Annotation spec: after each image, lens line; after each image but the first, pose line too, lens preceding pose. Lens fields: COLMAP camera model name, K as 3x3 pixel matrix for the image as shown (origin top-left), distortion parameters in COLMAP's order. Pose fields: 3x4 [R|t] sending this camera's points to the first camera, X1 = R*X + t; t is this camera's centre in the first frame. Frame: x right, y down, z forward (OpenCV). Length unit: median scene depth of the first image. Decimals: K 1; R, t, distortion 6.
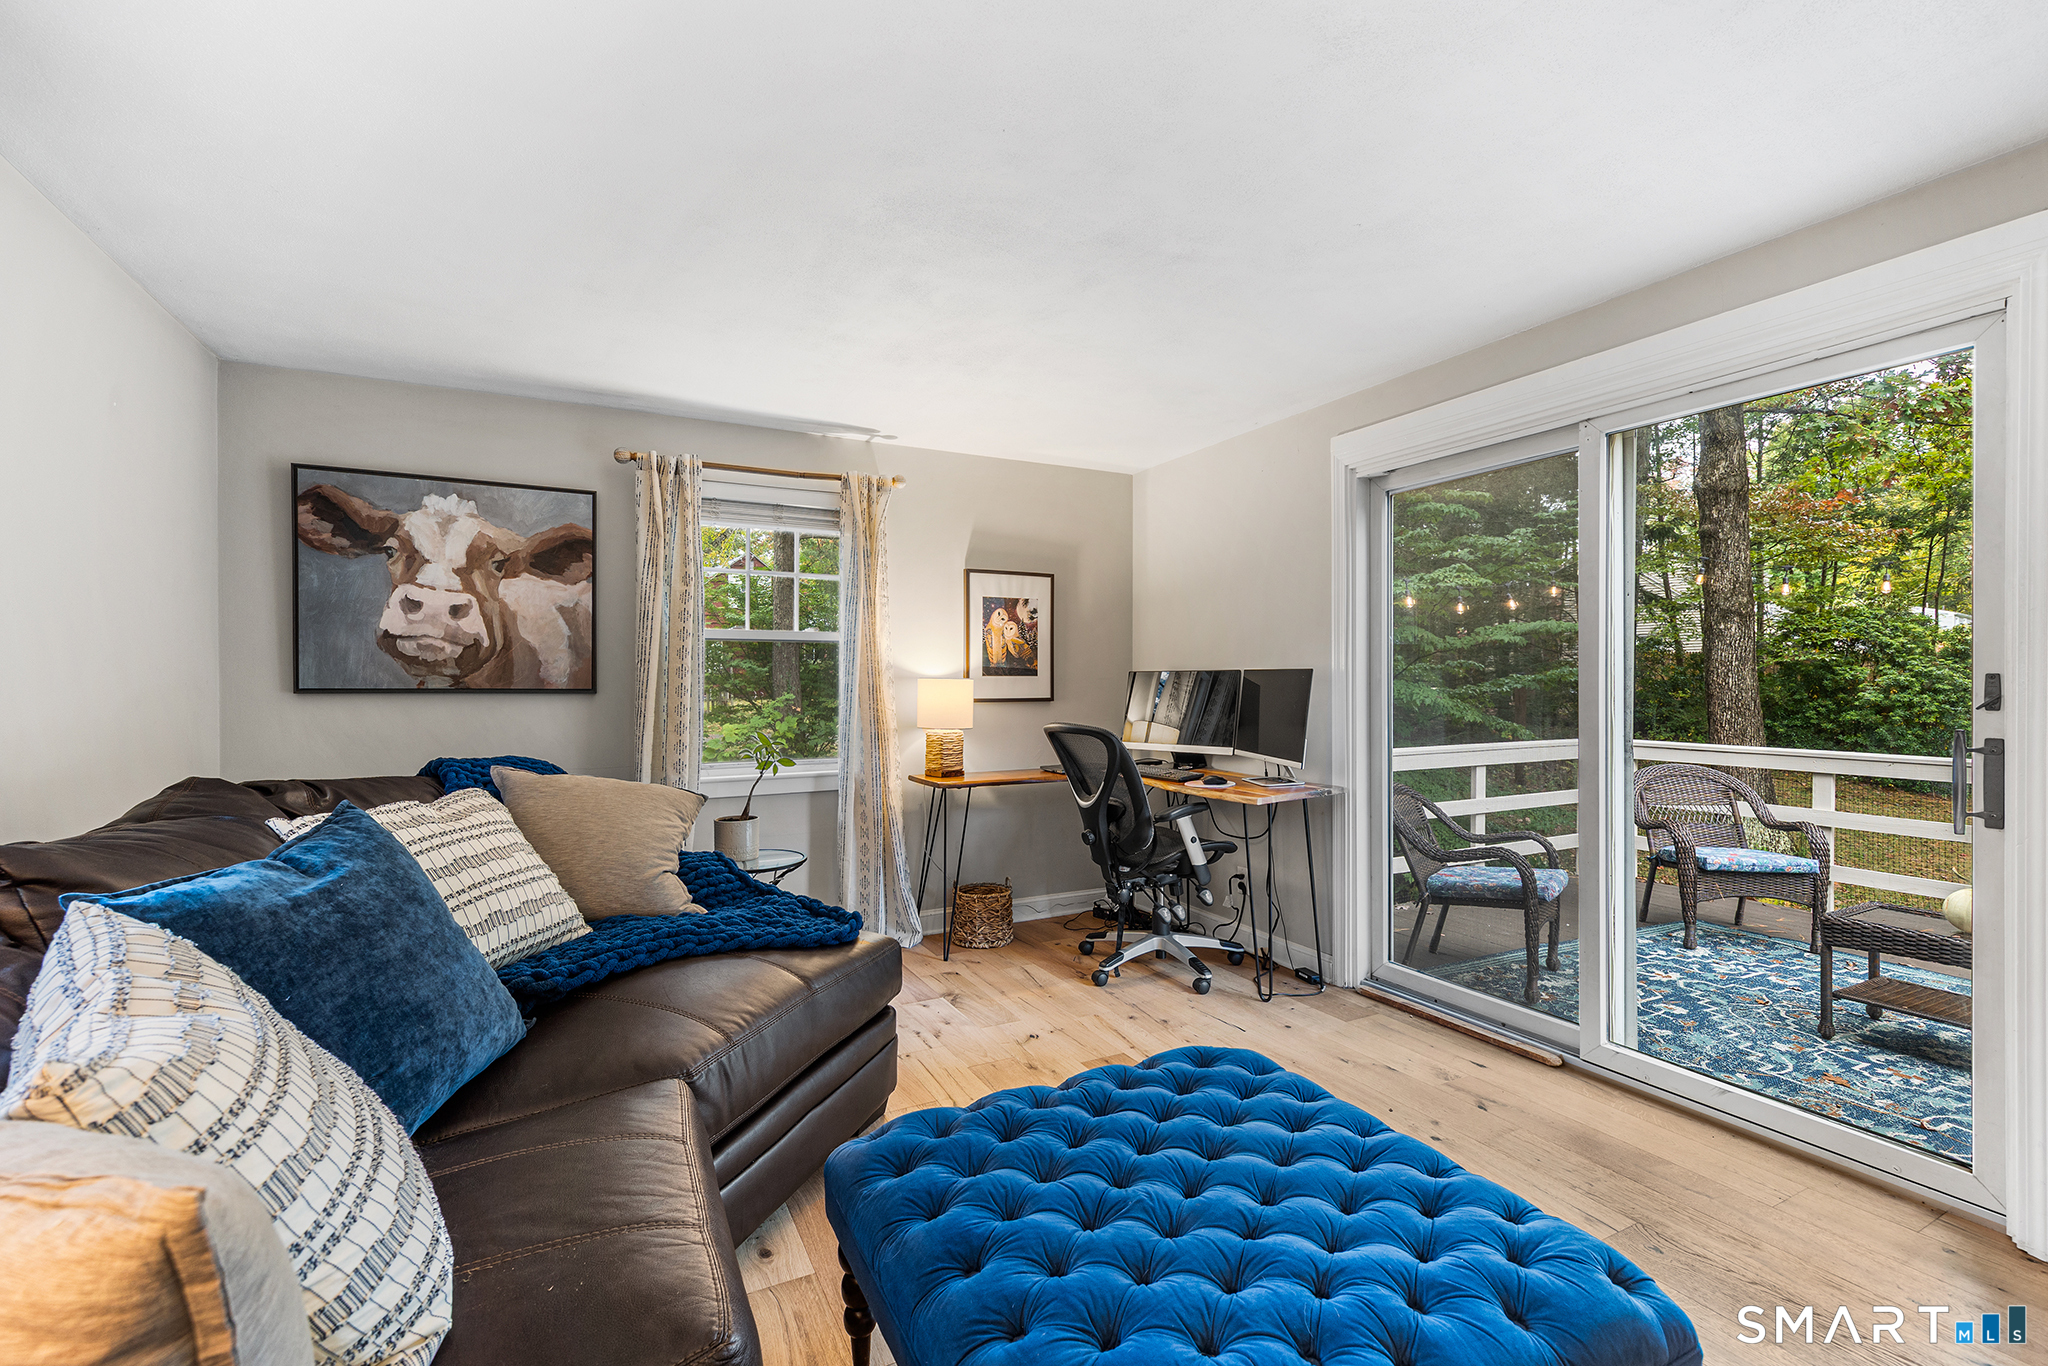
lens RADIAL K [[896.0, 0, 1023.7], [0, 896.0, 684.0], [0, 0, 1]] dist [0.000833, 0.000034]
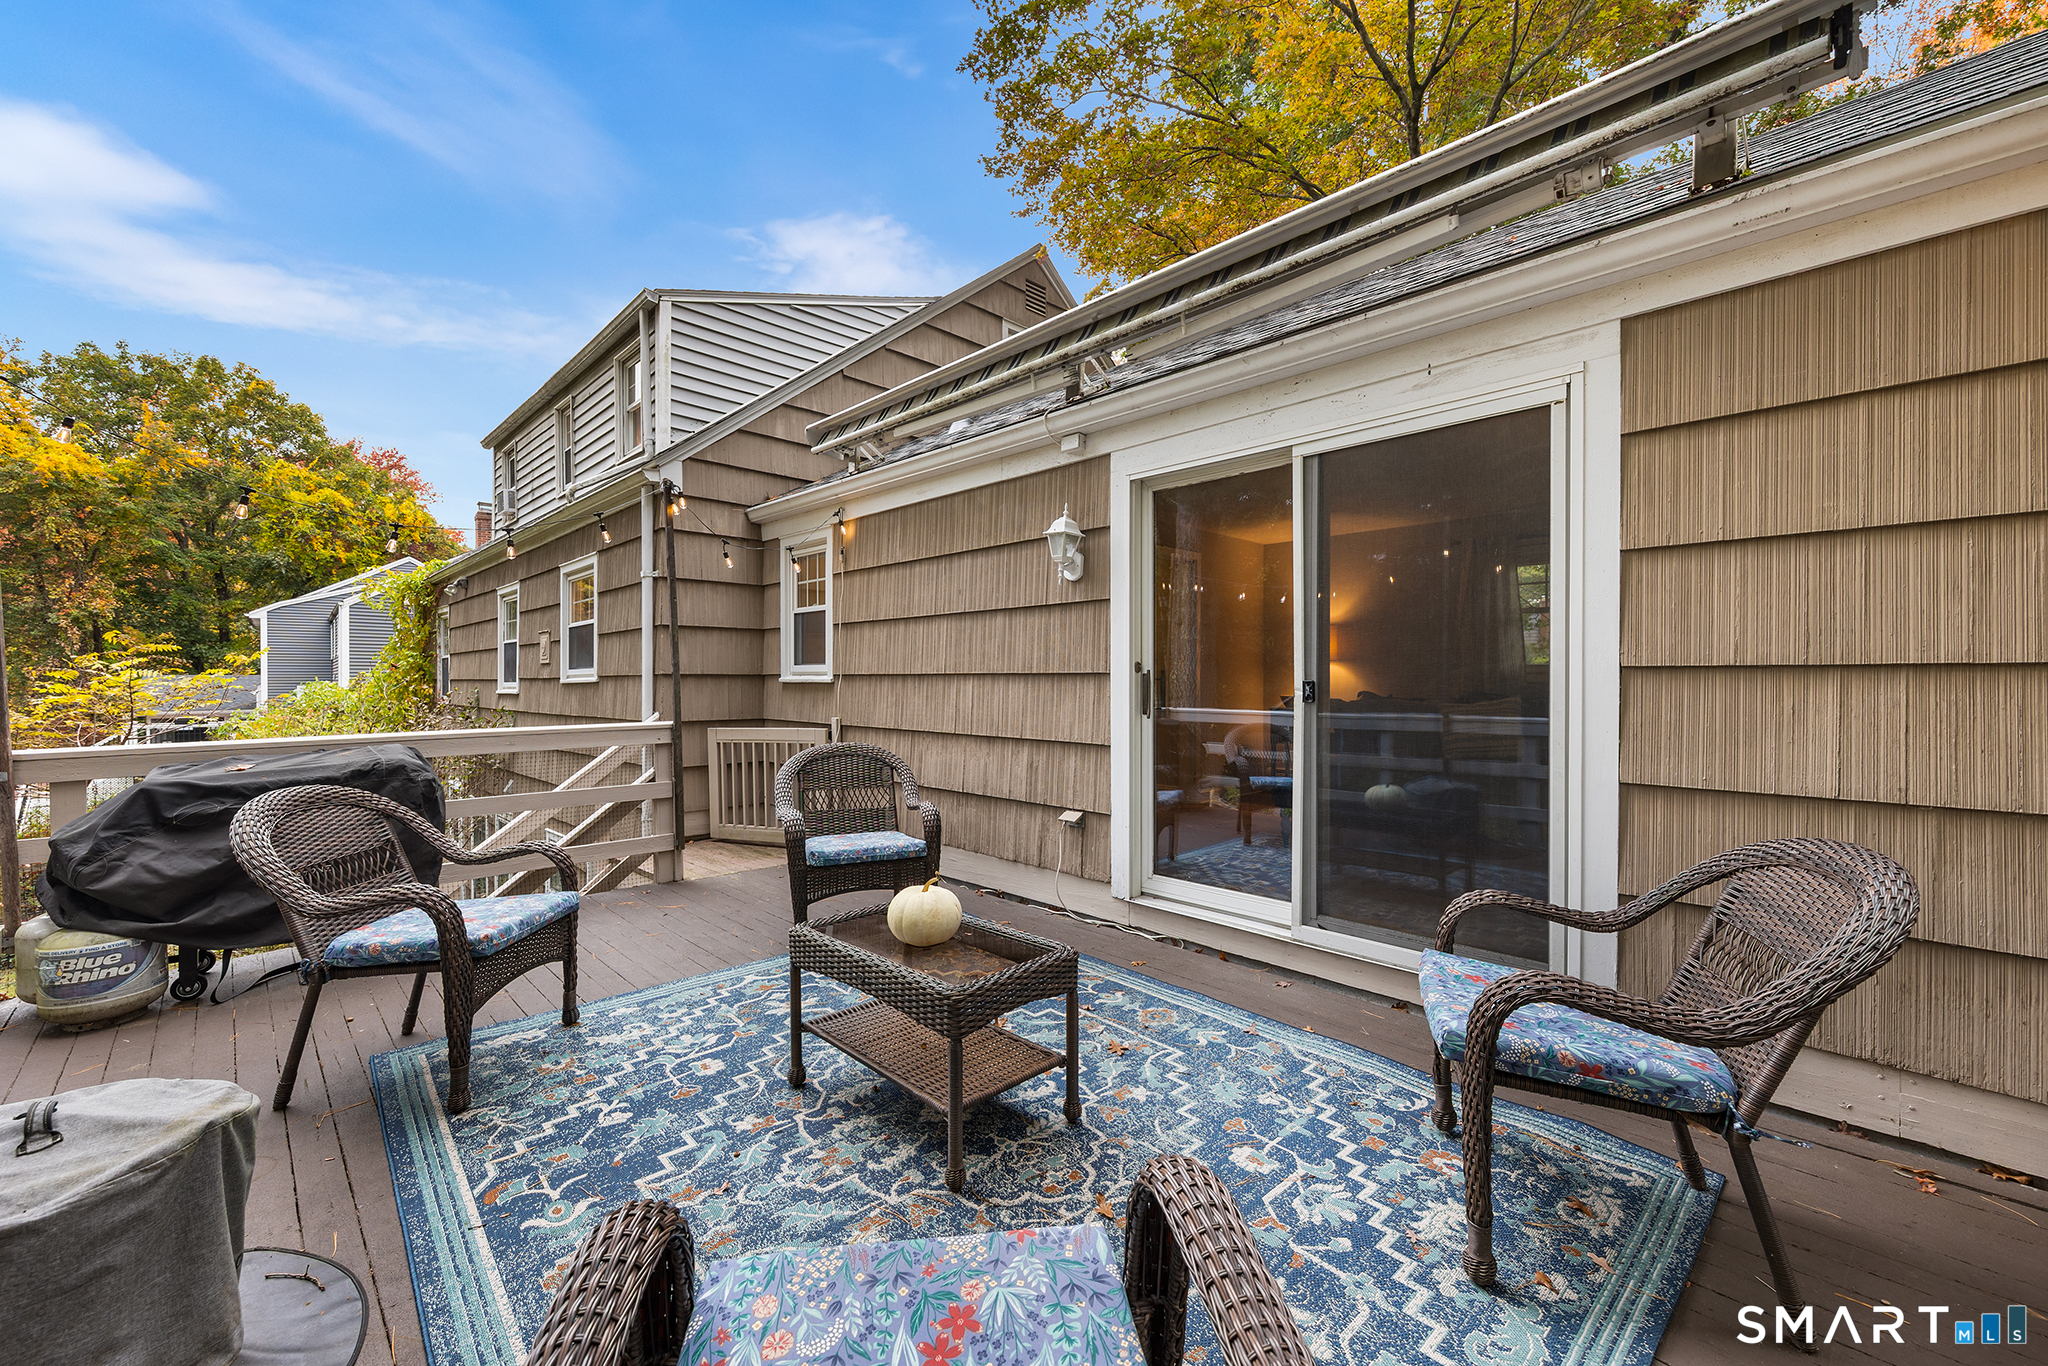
lens RADIAL K [[817.5, 0, 1022.7], [0, 817.5, 682.1], [0, 0, 1]] dist [0.003200, -0.000242]
pose [[-0.954065, 0.001382, -0.299595, 0.665330], [0.000480, 0.999995, 0.003084, 0.024697], [0.299598, 0.002799, -0.954061, 0.950017]]
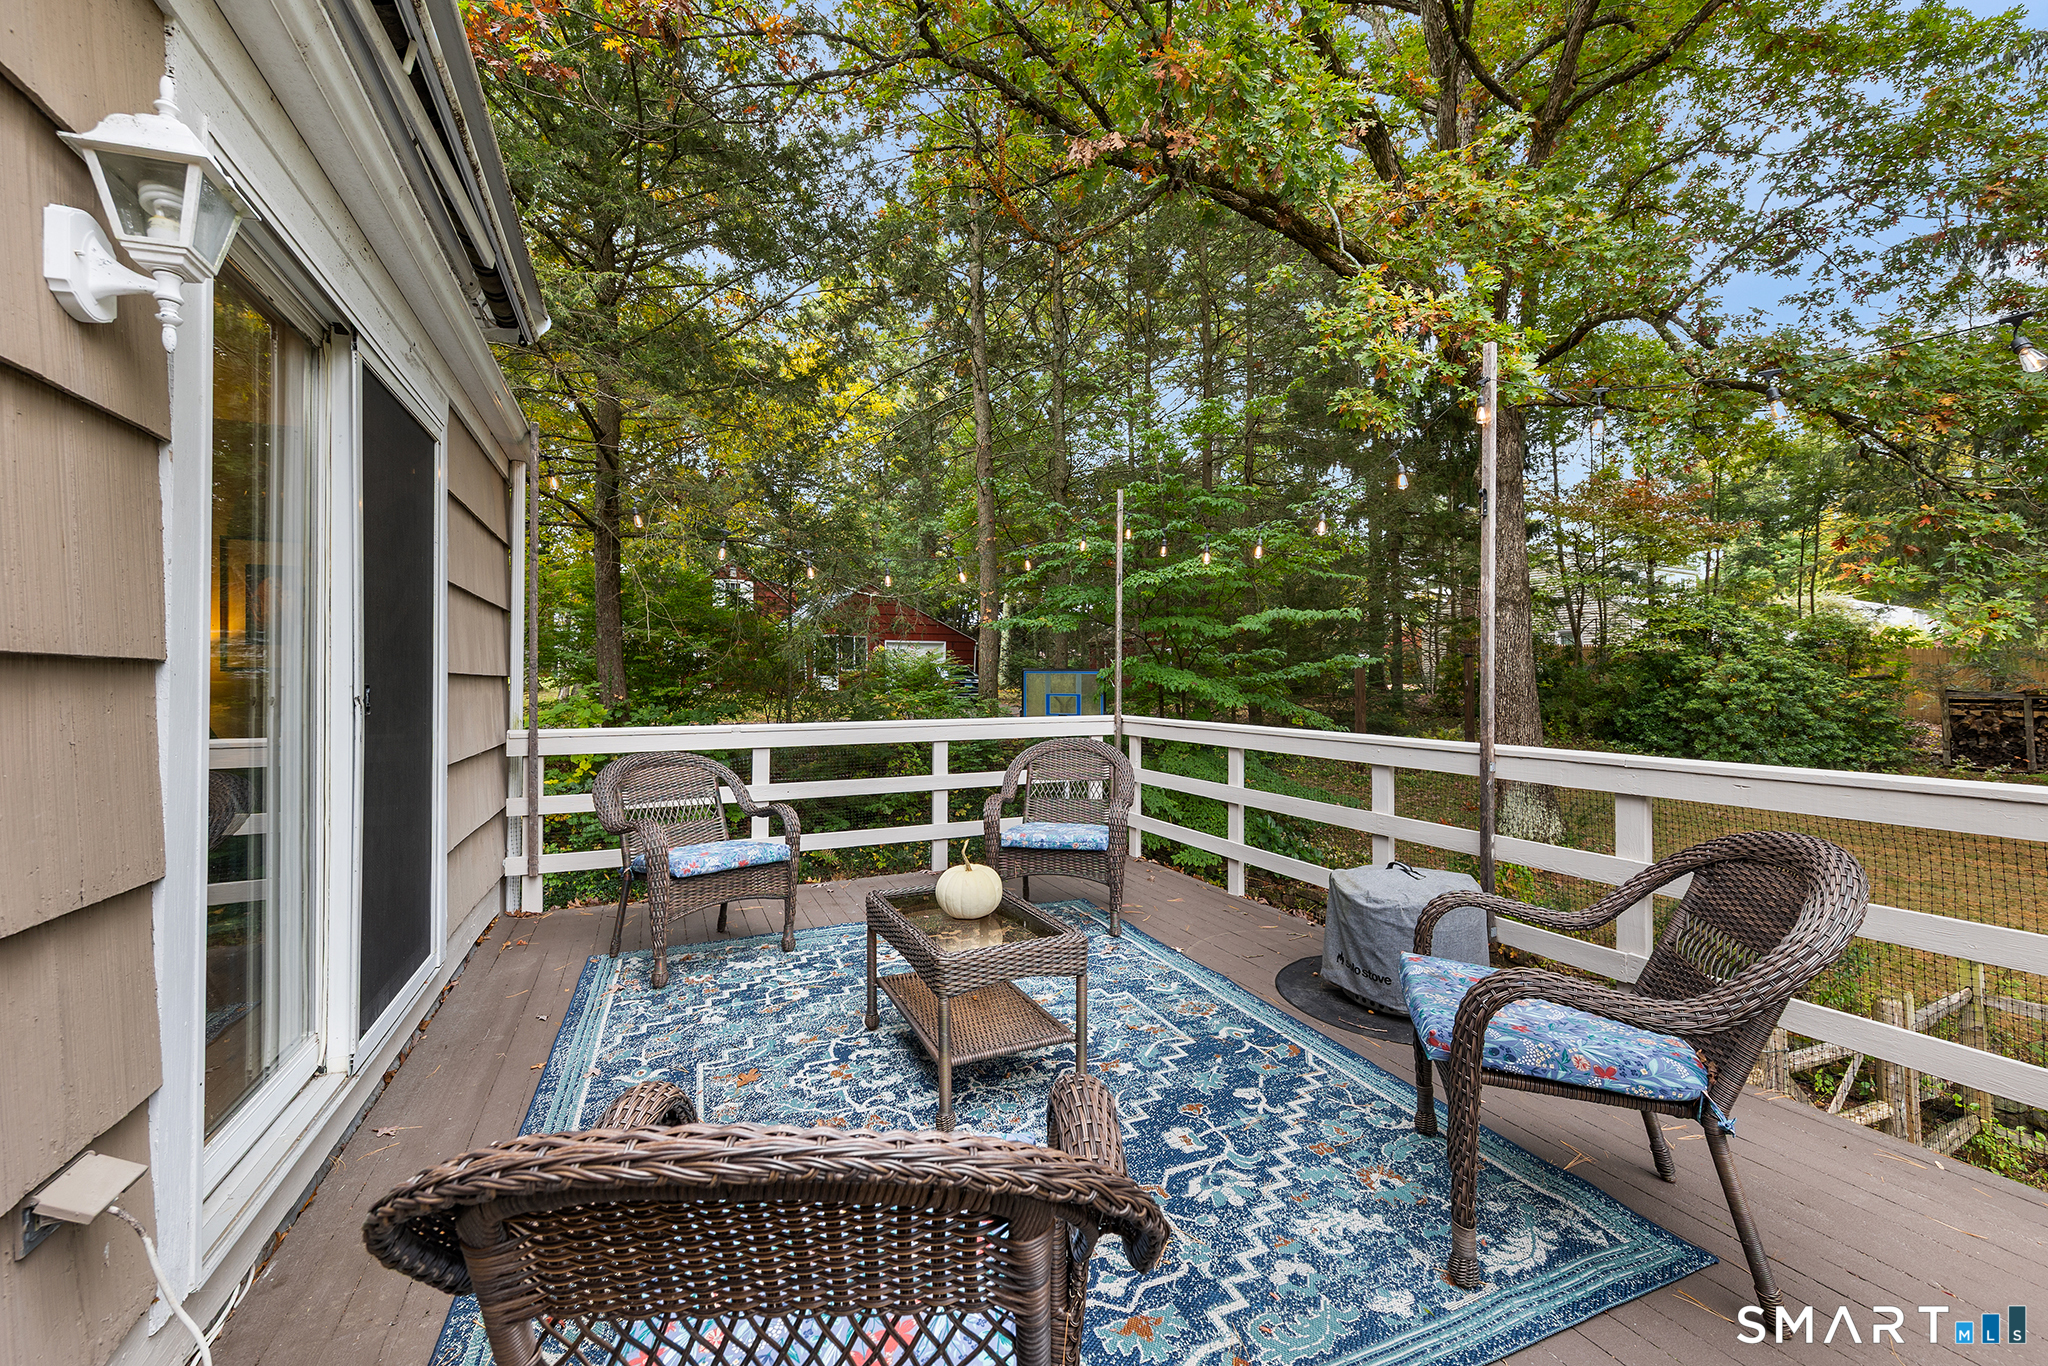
lens RADIAL K [[817.5, 0, 1024.8], [0, 817.5, 681.5], [0, 0, 1]] dist [0.003200, -0.000242]
pose [[0.998996, -0.003864, -0.044643, 0.641280], [0.003777, 0.999991, -0.002039, 0.026879], [0.044651, 0.001868, 0.999001, 0.105592]]
